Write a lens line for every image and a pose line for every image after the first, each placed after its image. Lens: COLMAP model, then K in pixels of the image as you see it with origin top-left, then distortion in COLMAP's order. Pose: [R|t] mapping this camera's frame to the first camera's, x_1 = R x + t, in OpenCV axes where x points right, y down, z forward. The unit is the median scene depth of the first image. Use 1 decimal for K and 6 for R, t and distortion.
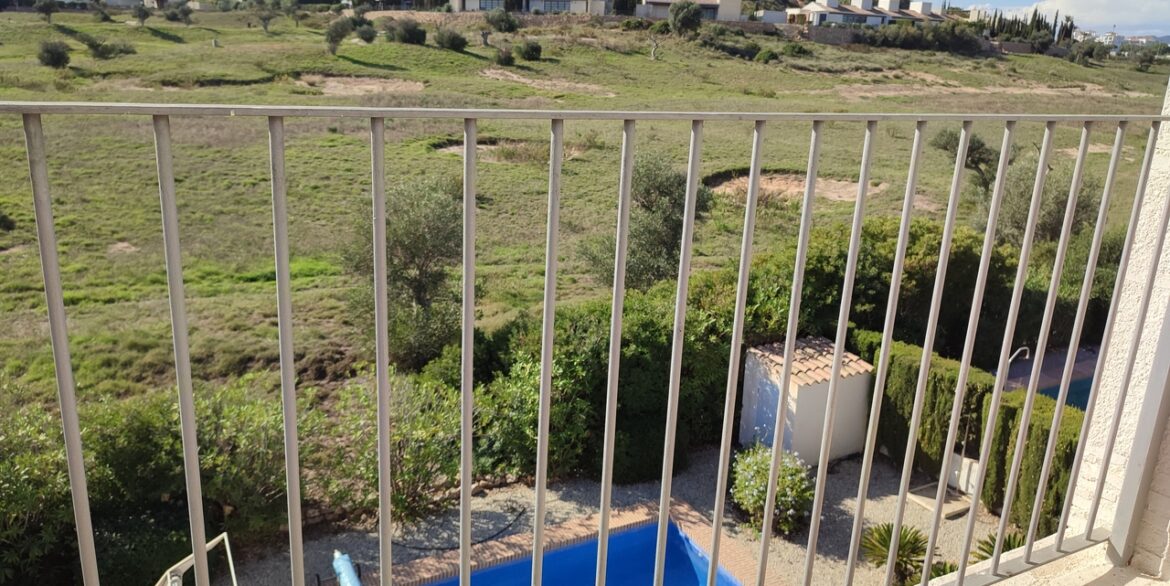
lens RADIAL K [[839.7, 0, 580.9], [0, 839.7, 289.2], [0, 0, 1]] dist [0.017170, -0.027067]
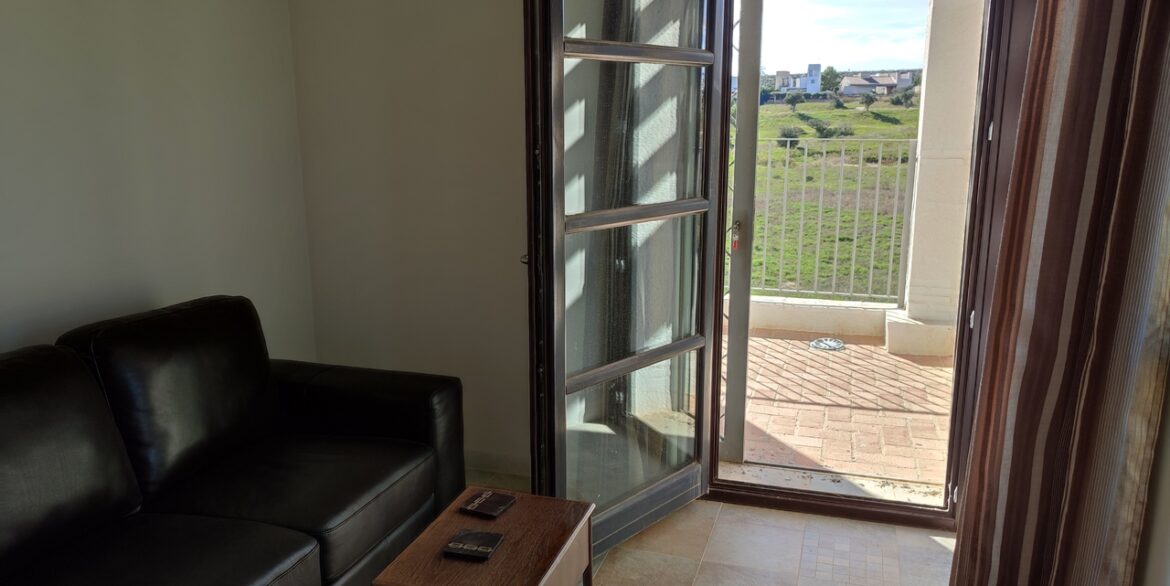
lens RADIAL K [[833.1, 0, 581.6], [0, 833.1, 292.4], [0, 0, 1]] dist [0.030223, -0.036375]
pose [[0.700593, 0.106953, -0.705501, 0.066661], [-0.166610, 0.985893, -0.015990, 0.018052], [0.693838, 0.128746, 0.708529, -0.058078]]
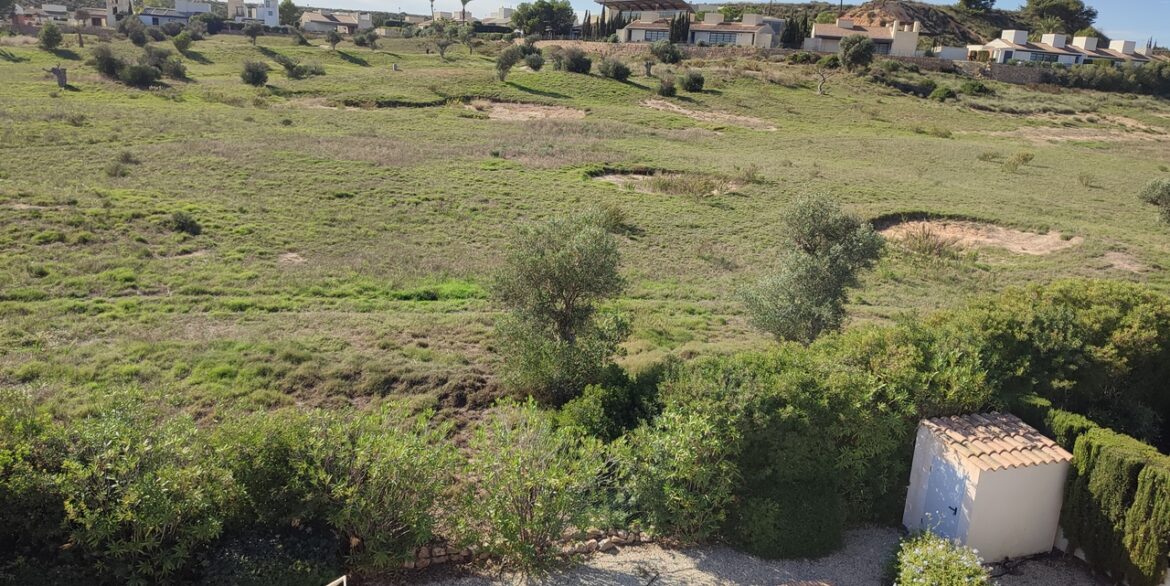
lens RADIAL K [[833.1, 0, 581.6], [0, 833.1, 292.4], [0, 0, 1]] dist [0.030223, -0.036375]
pose [[0.982602, 0.070069, -0.171997, -0.003502], [-0.074998, 0.996934, -0.022320, -0.005470], [0.169906, 0.034832, 0.984845, 0.018919]]
